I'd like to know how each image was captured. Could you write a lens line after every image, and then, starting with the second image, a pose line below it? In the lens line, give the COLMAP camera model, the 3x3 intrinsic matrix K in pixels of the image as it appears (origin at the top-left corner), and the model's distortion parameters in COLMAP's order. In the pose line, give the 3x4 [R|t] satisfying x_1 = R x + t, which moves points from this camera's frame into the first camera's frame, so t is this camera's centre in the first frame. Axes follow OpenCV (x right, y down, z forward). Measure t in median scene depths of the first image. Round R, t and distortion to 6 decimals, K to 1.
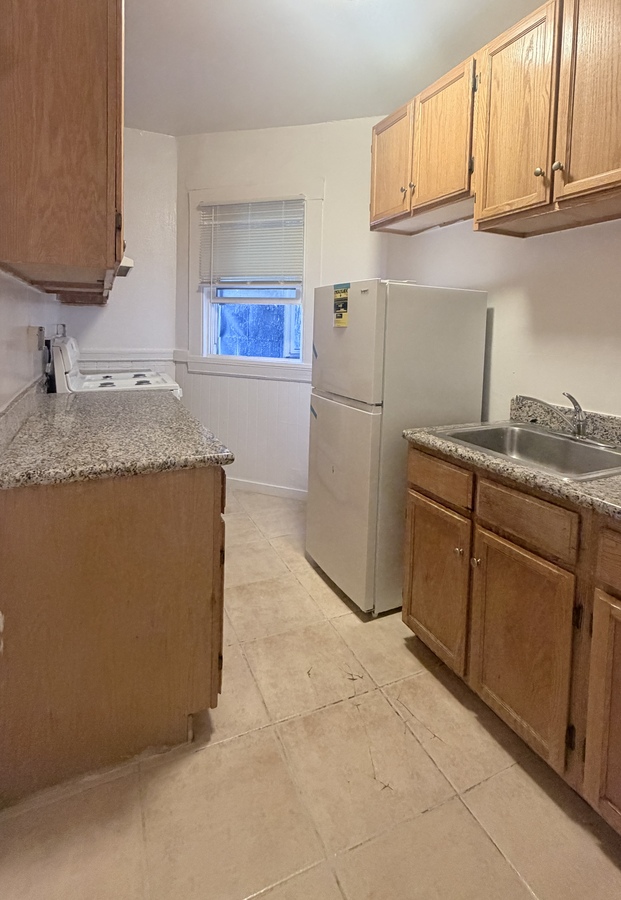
lens RADIAL K [[450.6, 0, 310.5], [0, 450.6, 352.1], [0, 0, 1]] dist [0.003865, 0.000099]
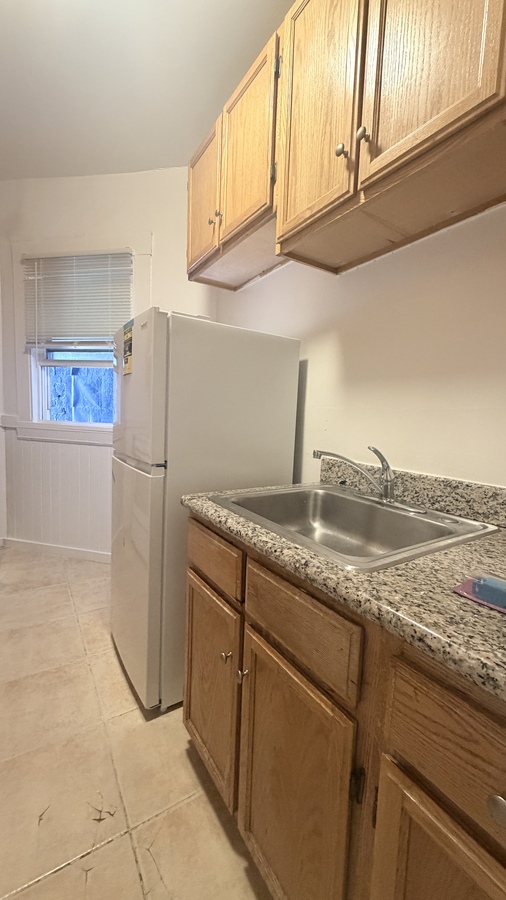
lens RADIAL K [[359.5, 0, 253.0], [0, 359.5, 450.0], [0, 0, 1]] dist [0.001064, 0.000061]
pose [[0.991943, 0.000248, 0.126684, 0.245764], [-0.005958, 0.998983, 0.044689, 0.061907], [-0.126544, -0.045084, 0.990936, 0.348146]]
